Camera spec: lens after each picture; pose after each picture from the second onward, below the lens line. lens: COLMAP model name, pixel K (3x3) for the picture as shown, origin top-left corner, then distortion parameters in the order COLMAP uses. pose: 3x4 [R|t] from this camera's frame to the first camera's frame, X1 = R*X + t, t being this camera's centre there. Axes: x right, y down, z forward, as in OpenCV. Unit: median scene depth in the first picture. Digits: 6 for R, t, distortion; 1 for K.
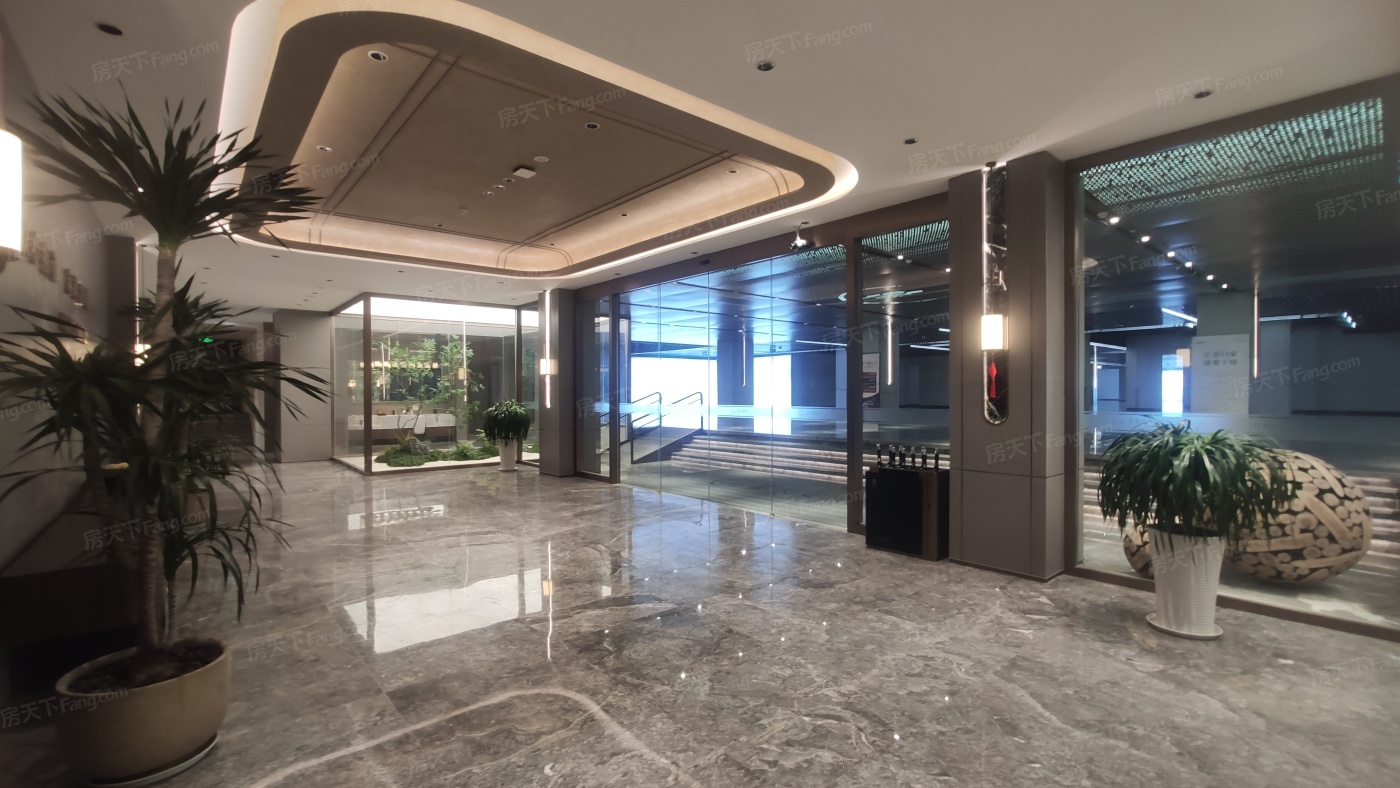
lens RADIAL K [[607.2, 0, 701.6], [0, 607.2, 401.0], [0, 0, 1]] dist [-0.025201, 0.008569]
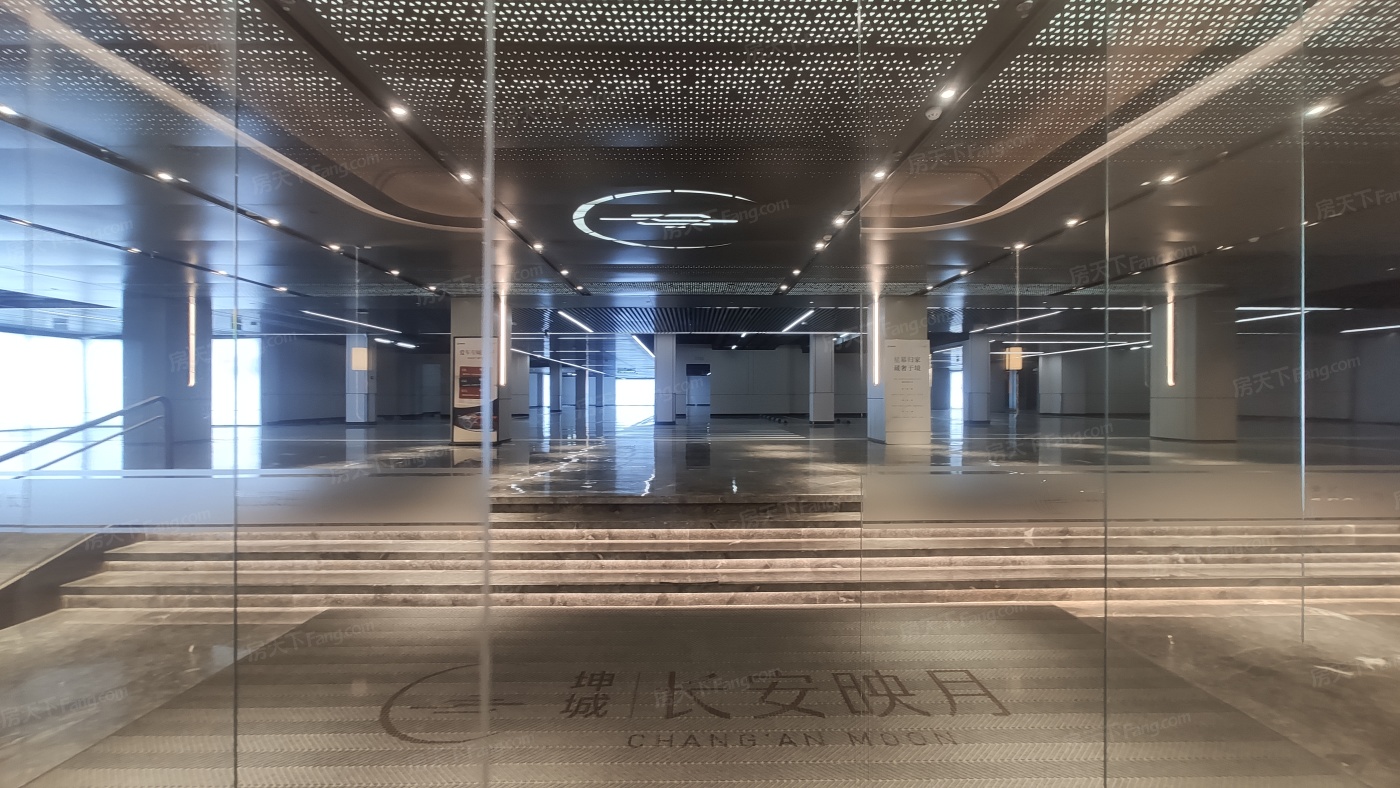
lens RADIAL K [[611.7, 0, 706.2], [0, 611.7, 395.1], [0, 0, 1]] dist [-0.024261, 0.011502]
pose [[0.637534, 0.004555, 0.770409, -0.081678], [0.010576, 0.999837, -0.014663, -0.009419], [-0.770350, 0.017496, 0.637382, 0.557001]]
